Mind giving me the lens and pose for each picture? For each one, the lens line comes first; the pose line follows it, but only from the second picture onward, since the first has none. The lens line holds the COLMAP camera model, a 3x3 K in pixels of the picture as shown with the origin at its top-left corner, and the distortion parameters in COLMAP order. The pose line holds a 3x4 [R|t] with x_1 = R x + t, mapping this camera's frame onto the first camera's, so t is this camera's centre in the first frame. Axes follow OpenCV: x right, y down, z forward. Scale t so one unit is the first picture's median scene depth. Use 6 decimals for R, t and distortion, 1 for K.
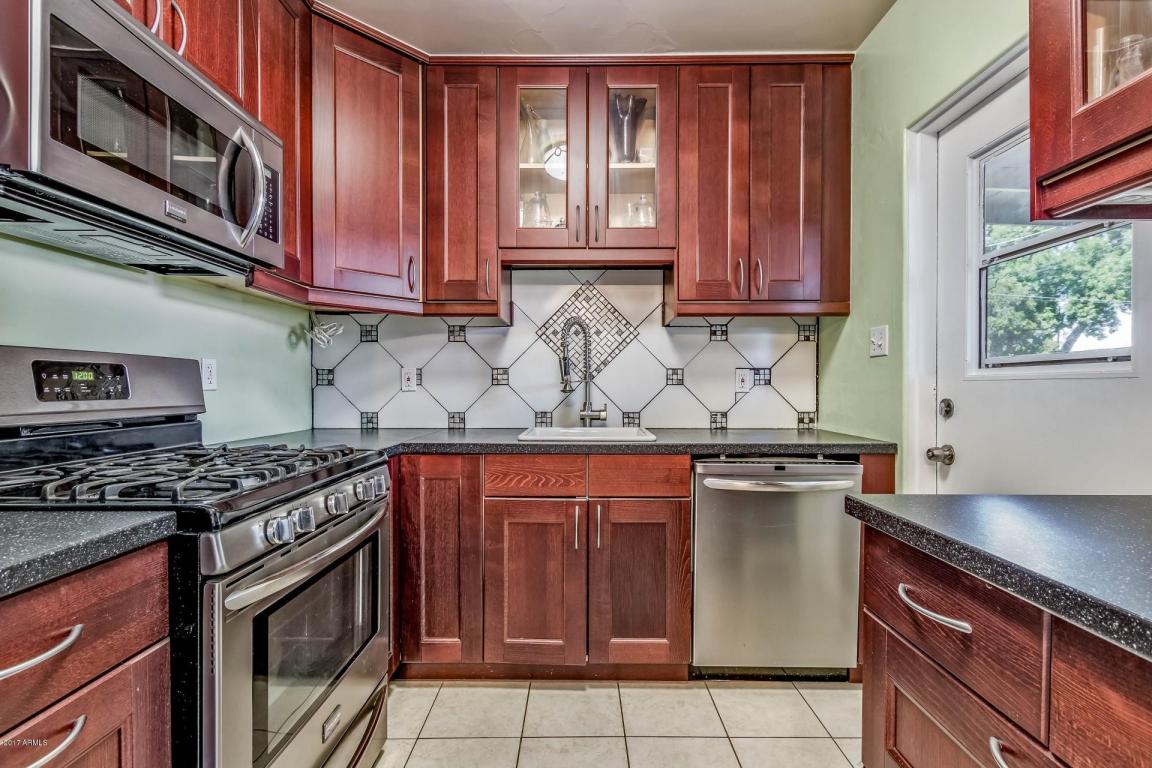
lens RADIAL K [[526.2, 0, 583.6], [0, 526.2, 394.4], [0, 0, 1]] dist [0.003267, 0.000235]
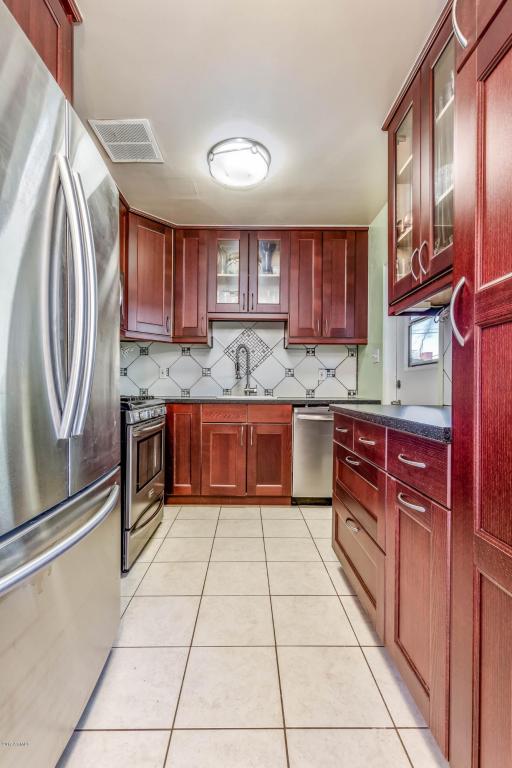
lens RADIAL K [[350.8, 0, 250.7], [0, 350.8, 384.9], [0, 0, 1]] dist [0.003267, 0.000235]
pose [[0.999967, 0.006743, 0.004606, 0.013455], [-0.006627, 0.999672, -0.024732, 0.058119], [-0.004771, 0.024701, 0.999683, -0.454975]]
